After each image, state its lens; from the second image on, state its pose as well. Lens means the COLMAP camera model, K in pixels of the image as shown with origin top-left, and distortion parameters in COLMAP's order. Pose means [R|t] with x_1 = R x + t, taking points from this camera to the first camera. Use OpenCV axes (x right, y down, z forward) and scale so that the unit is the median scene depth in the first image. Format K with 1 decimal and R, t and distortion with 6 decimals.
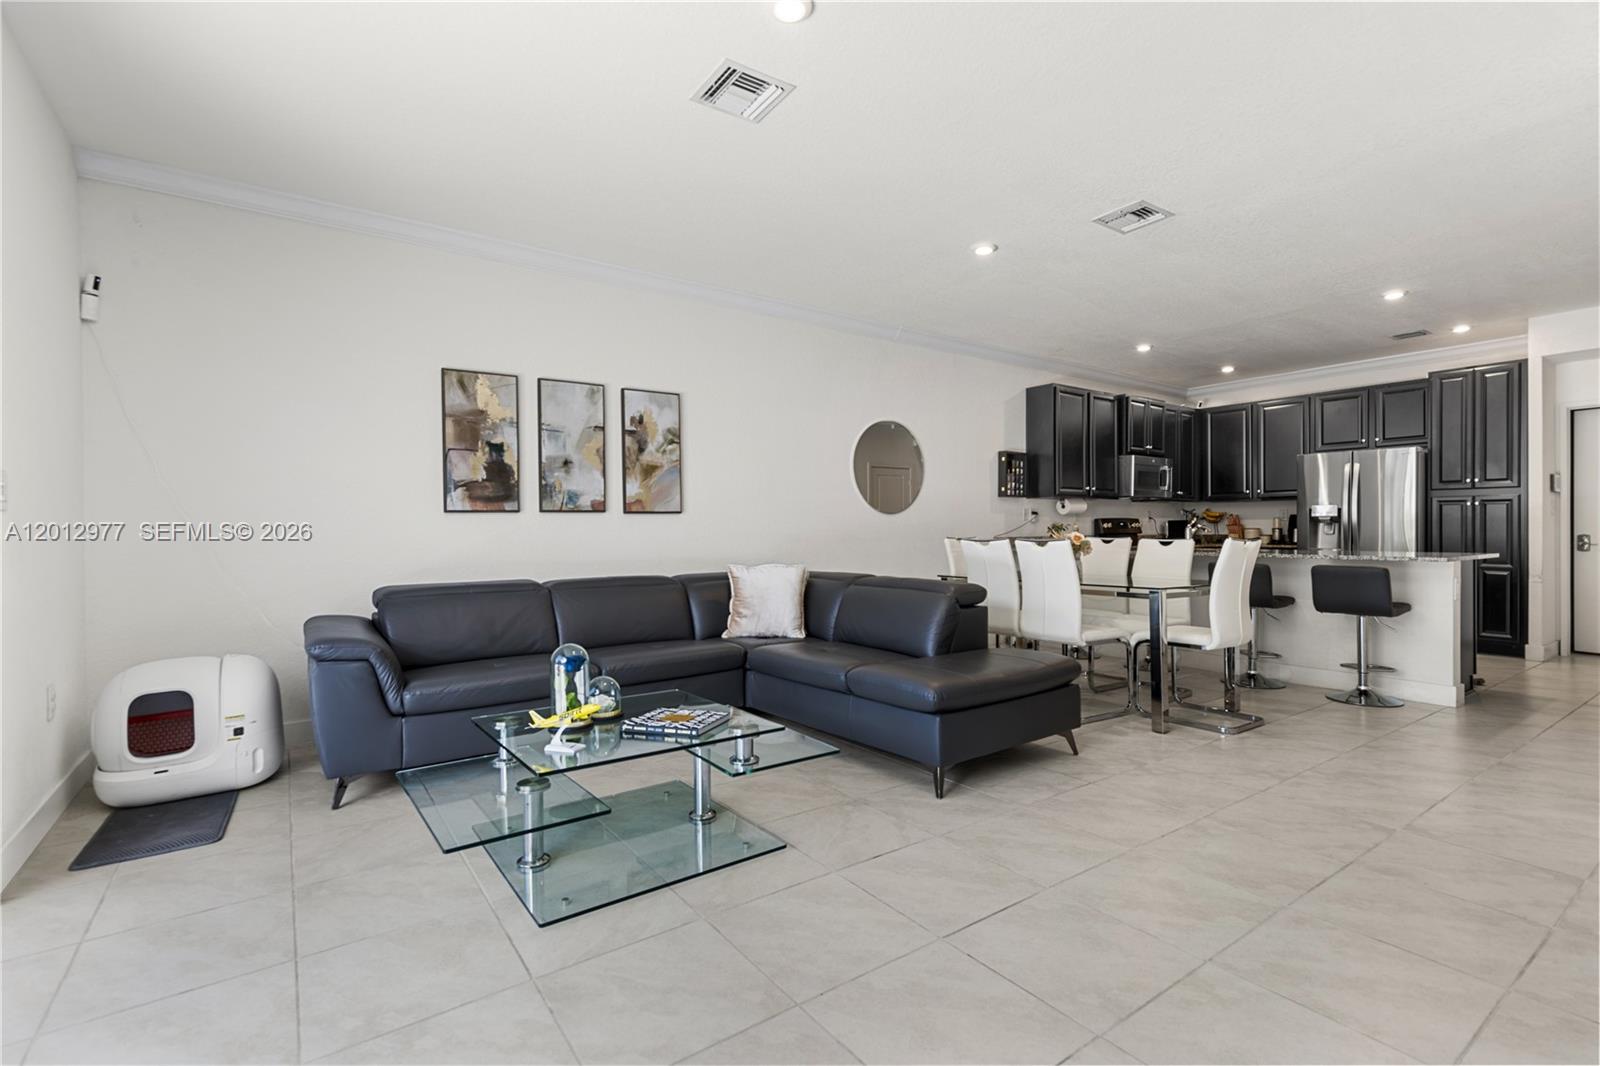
lens RADIAL K [[725.8, 0, 800.0], [0, 725.8, 533.0], [0, 0, 1]] dist [0.009298, -0.000550]
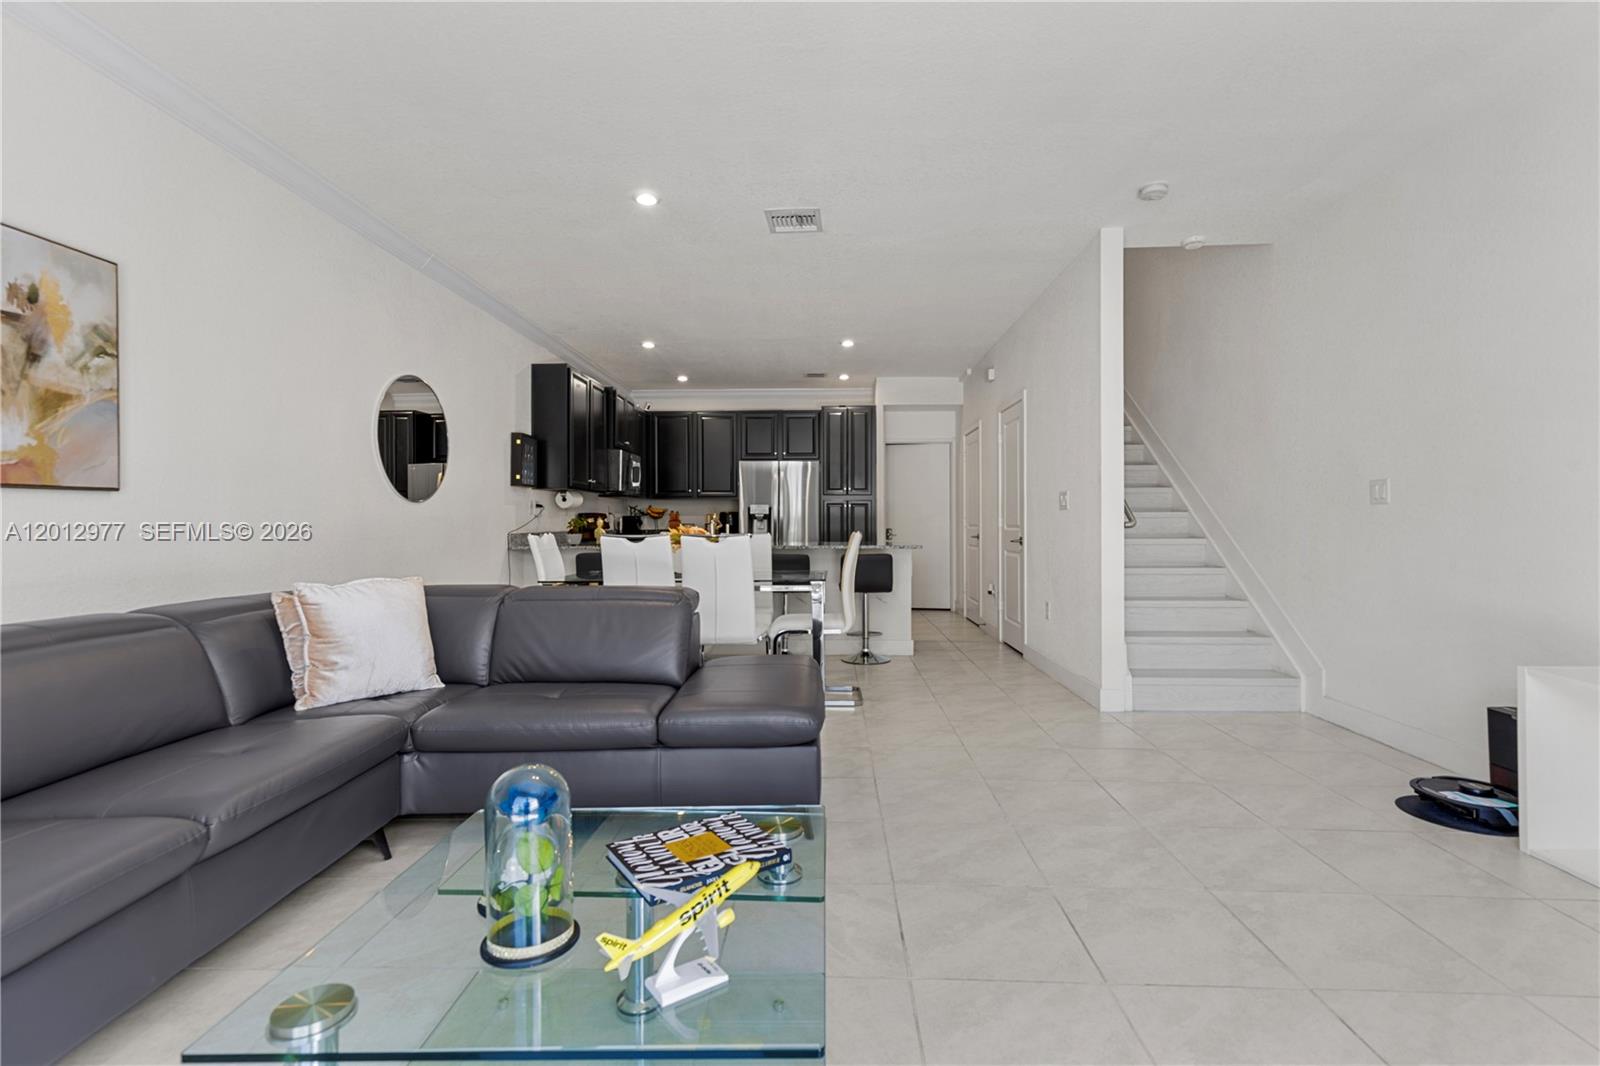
lens RADIAL K [[740.0, 0, 798.9], [0, 740.0, 521.8], [0, 0, 1]] dist [0.009063, -0.000405]
pose [[0.613030, 0.005229, 0.790042, -0.321919], [0.002116, 0.999964, -0.008260, 0.000409], [-0.790057, 0.006735, 0.612997, 0.315922]]
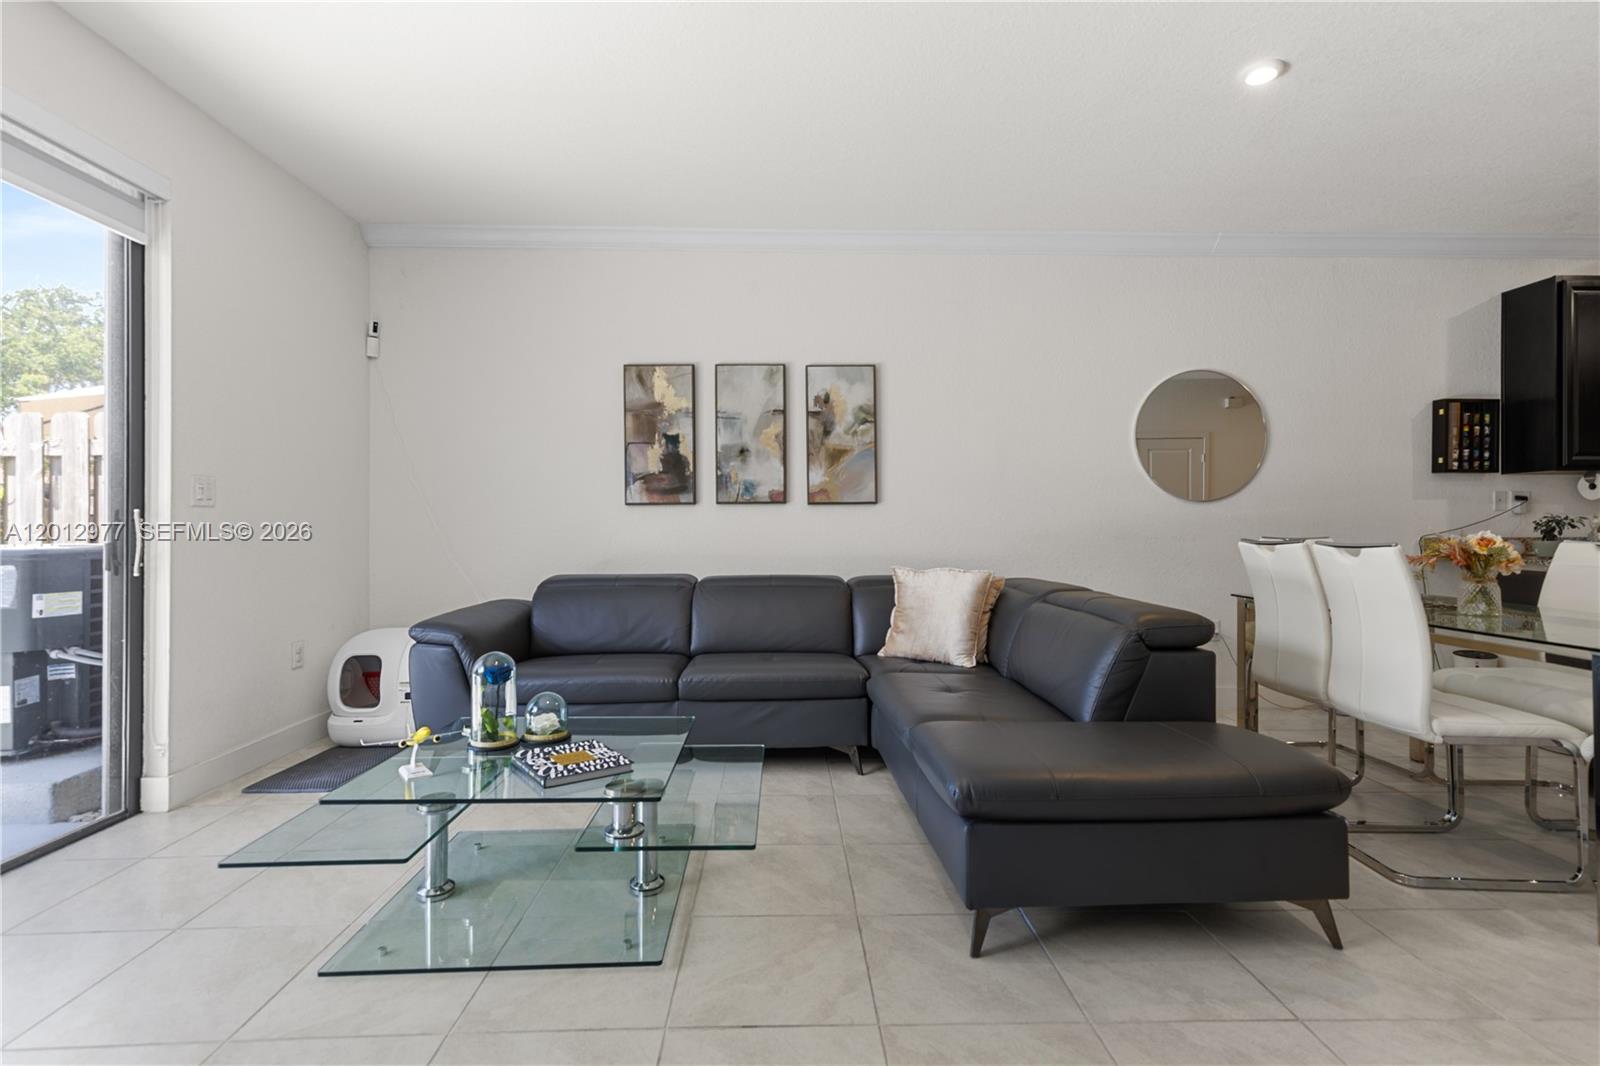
lens RADIAL K [[740.0, 0, 798.9], [0, 740.0, 521.8], [0, 0, 1]] dist [0.009063, -0.000405]
pose [[0.831675, 0.004104, -0.555247, 0.274148], [-0.006604, 0.999975, -0.002501, -0.003730], [0.555223, 0.005747, 0.831682, 0.250066]]
